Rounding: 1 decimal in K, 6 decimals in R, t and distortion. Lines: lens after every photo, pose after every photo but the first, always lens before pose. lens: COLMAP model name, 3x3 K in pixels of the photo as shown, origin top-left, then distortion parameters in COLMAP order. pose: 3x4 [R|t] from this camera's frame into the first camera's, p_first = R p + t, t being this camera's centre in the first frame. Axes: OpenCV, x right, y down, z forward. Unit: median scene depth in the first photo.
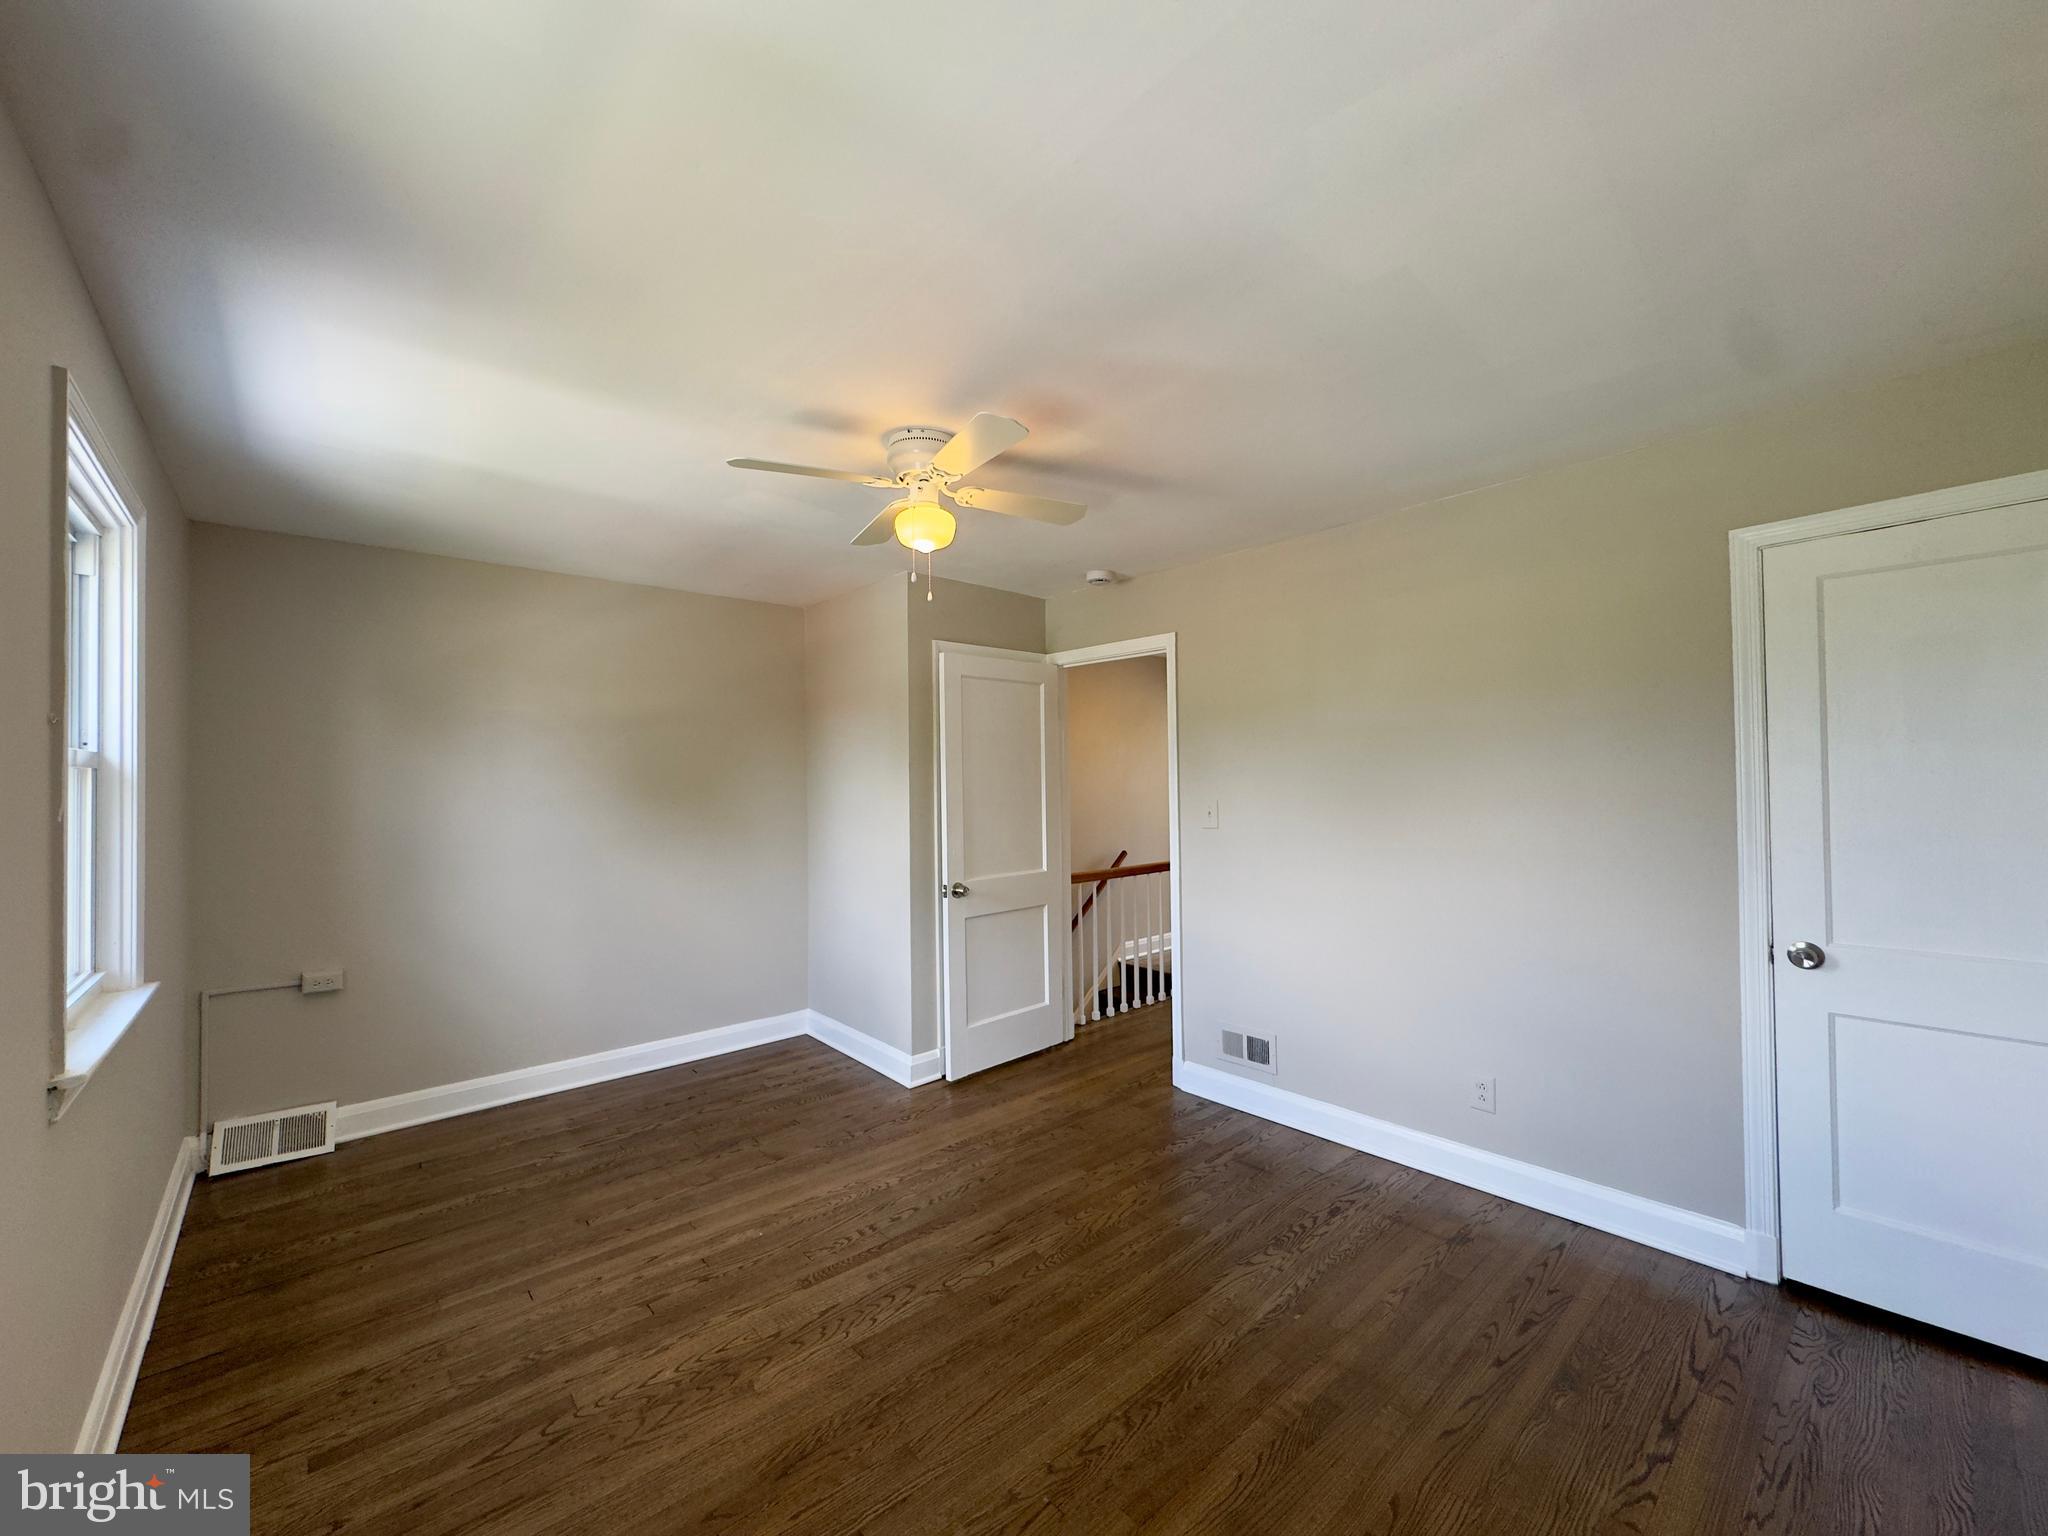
lens RADIAL K [[817.0, 0, 1012.8], [0, 817.0, 766.8], [0, 0, 1]] dist [0.004087, 0.000221]
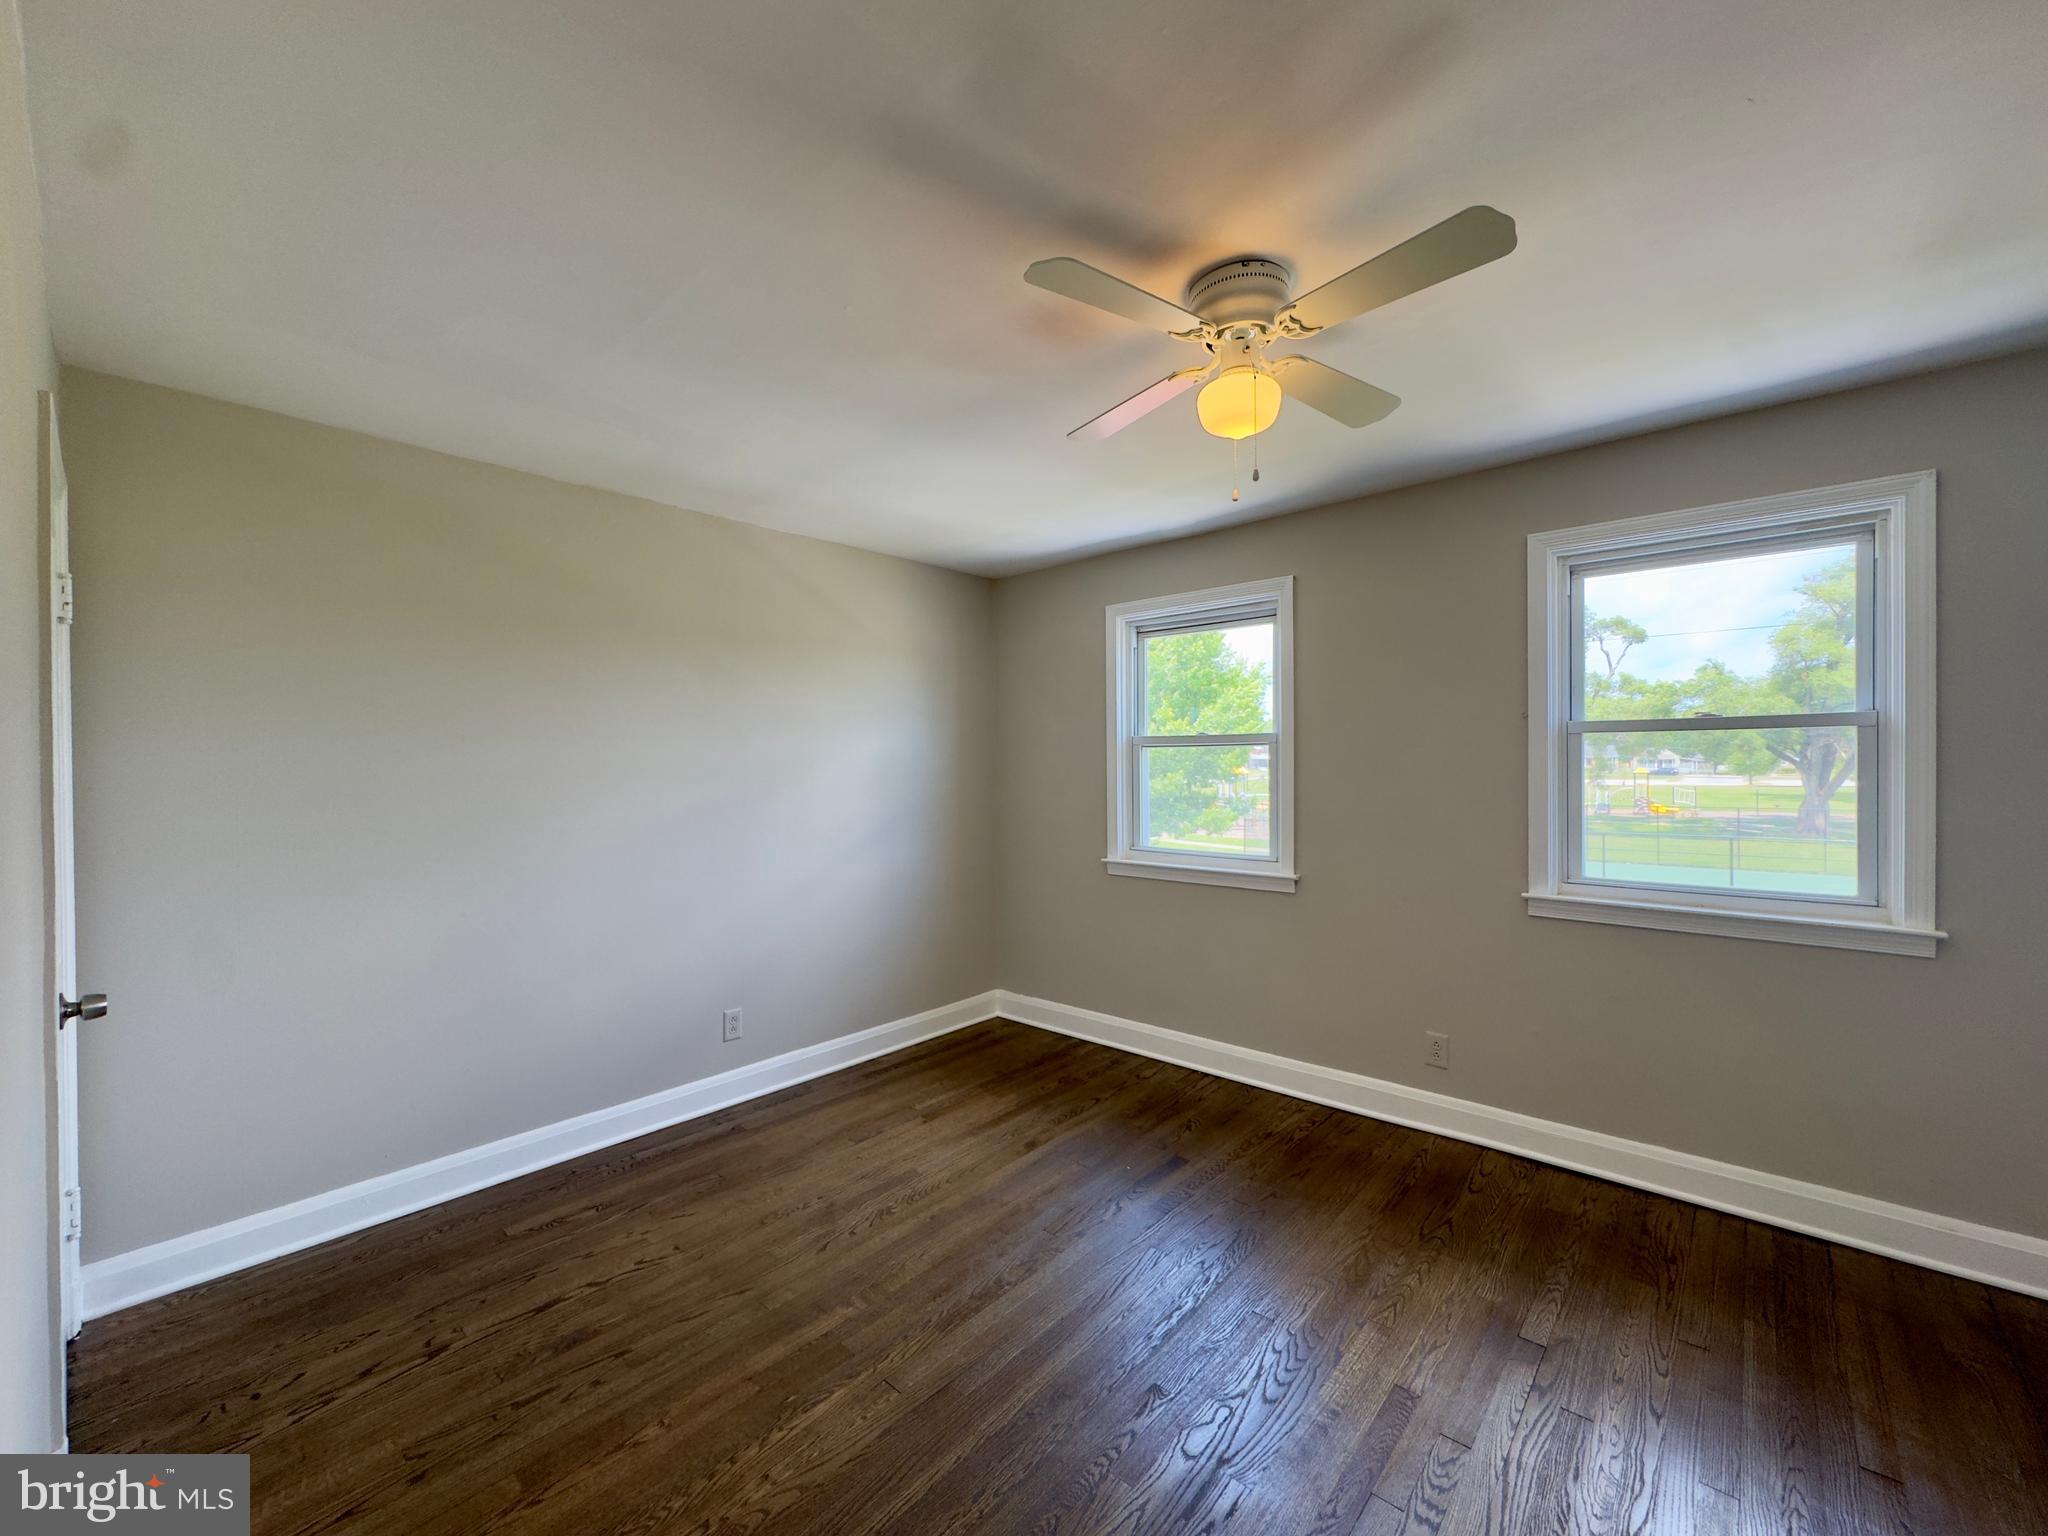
lens RADIAL K [[817.0, 0, 1021.2], [0, 817.0, 762.6], [0, 0, 1]] dist [0.004087, 0.000221]
pose [[-0.991748, 0.021474, -0.126389, 0.232610], [0.023025, 0.999676, -0.010821, 0.041506], [0.126116, -0.013642, -0.991922, 2.099545]]
